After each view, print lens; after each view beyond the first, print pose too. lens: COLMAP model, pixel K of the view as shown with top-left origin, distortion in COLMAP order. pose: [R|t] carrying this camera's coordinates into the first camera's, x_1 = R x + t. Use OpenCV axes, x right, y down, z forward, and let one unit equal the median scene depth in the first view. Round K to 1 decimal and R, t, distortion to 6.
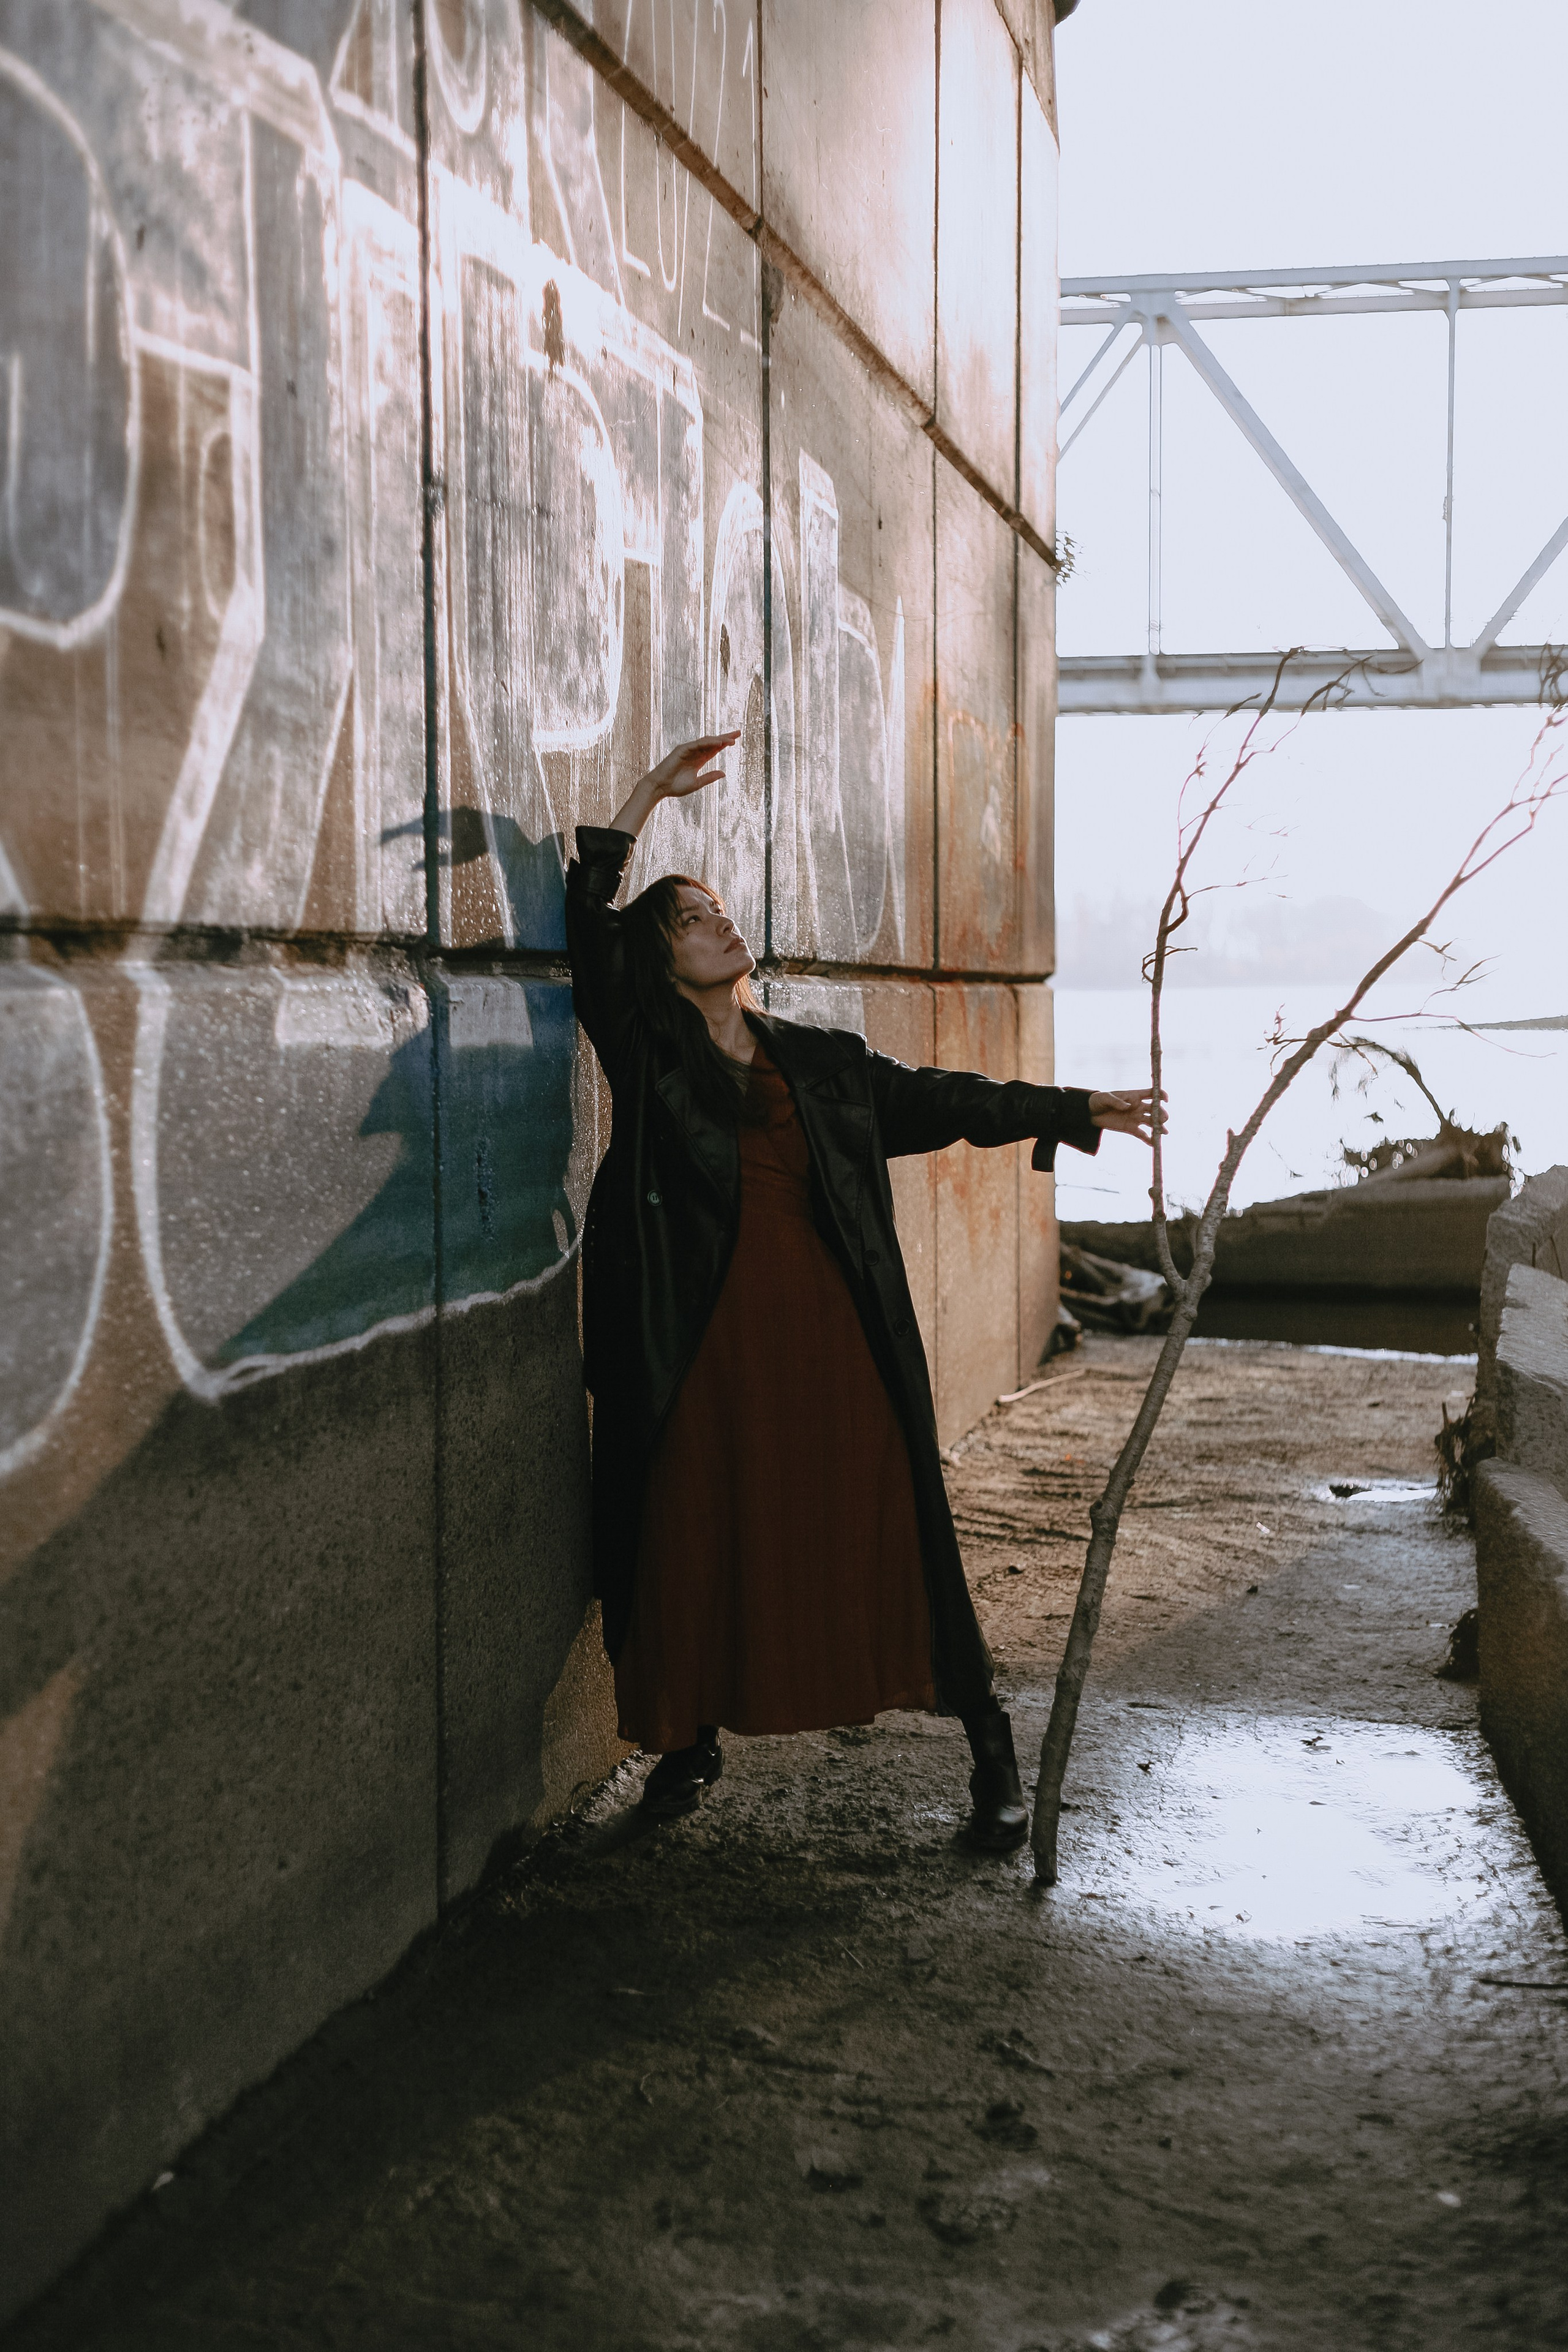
lens RADIAL K [[3203.9, 0, 870.5], [0, 3203.9, 1172.8], [0, 0, 1]] dist [0.146605, -0.281480]
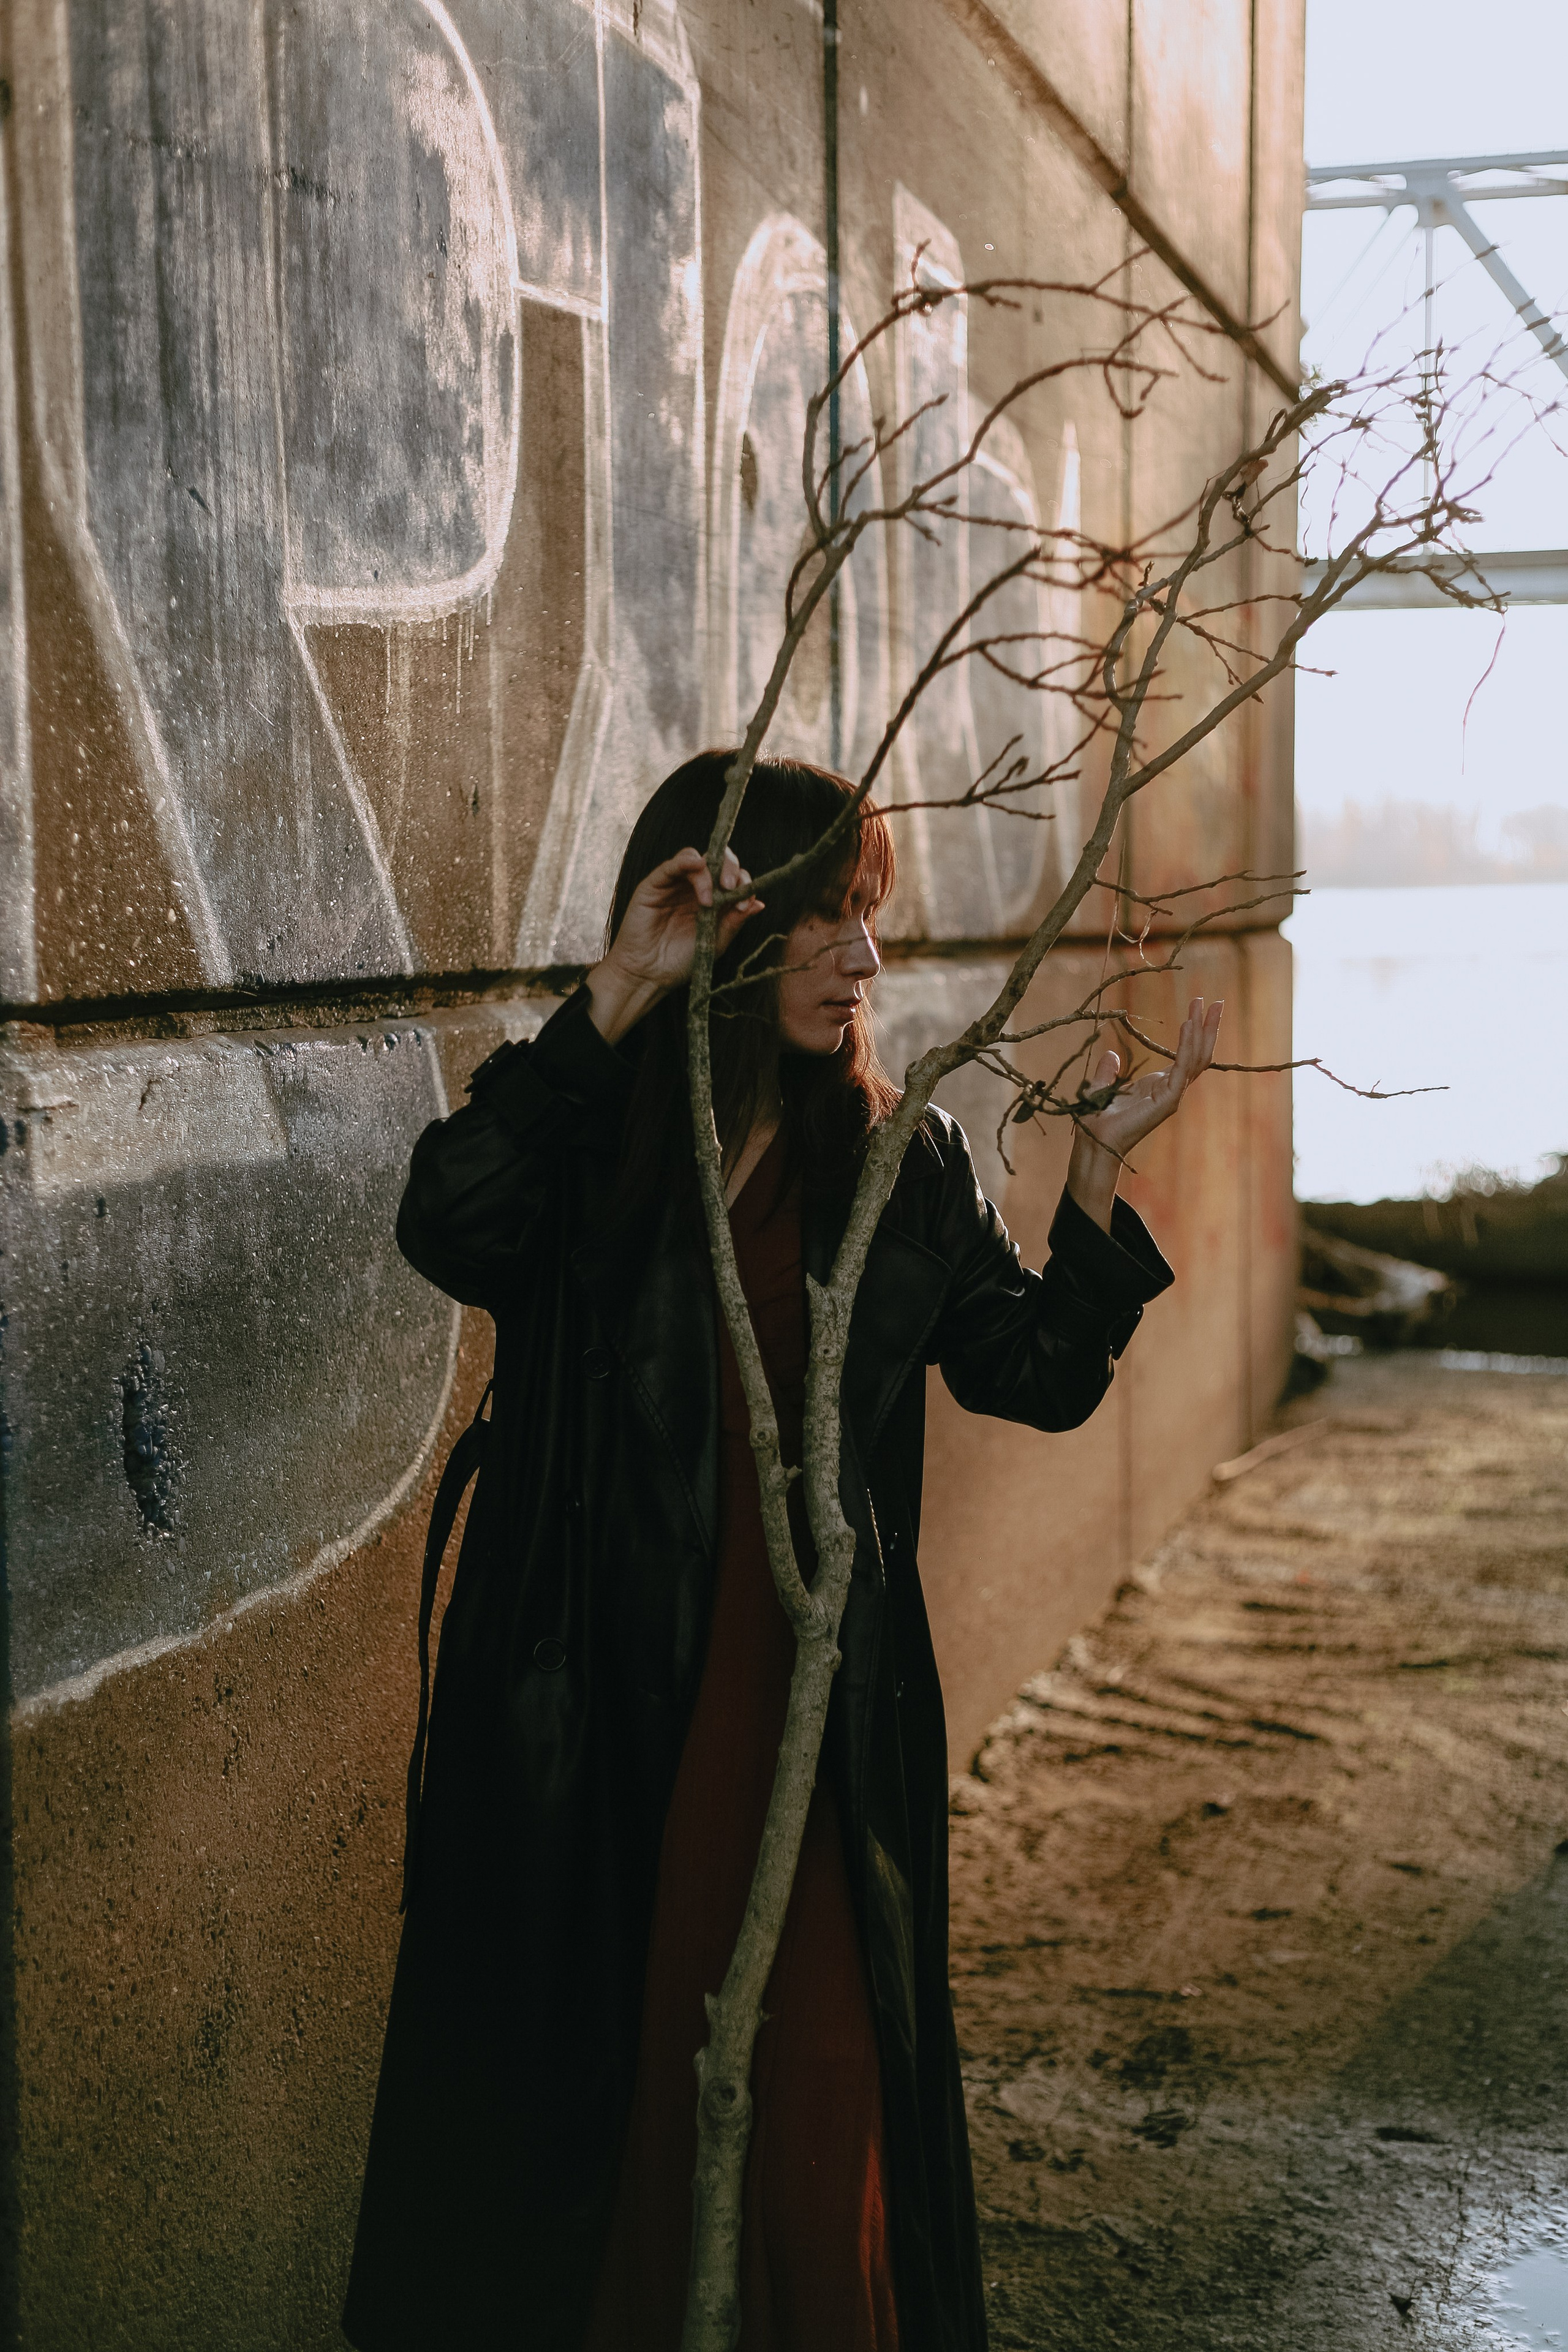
lens RADIAL K [[3203.9, 0, 870.5], [0, 3203.9, 1172.8], [0, 0, 1]] dist [0.146605, -0.281480]
pose [[0.996694, 0.003072, -0.081195, 0.030972], [-0.000733, 0.999584, 0.028828, -0.040838], [0.081250, -0.028673, 0.996281, 0.350328]]
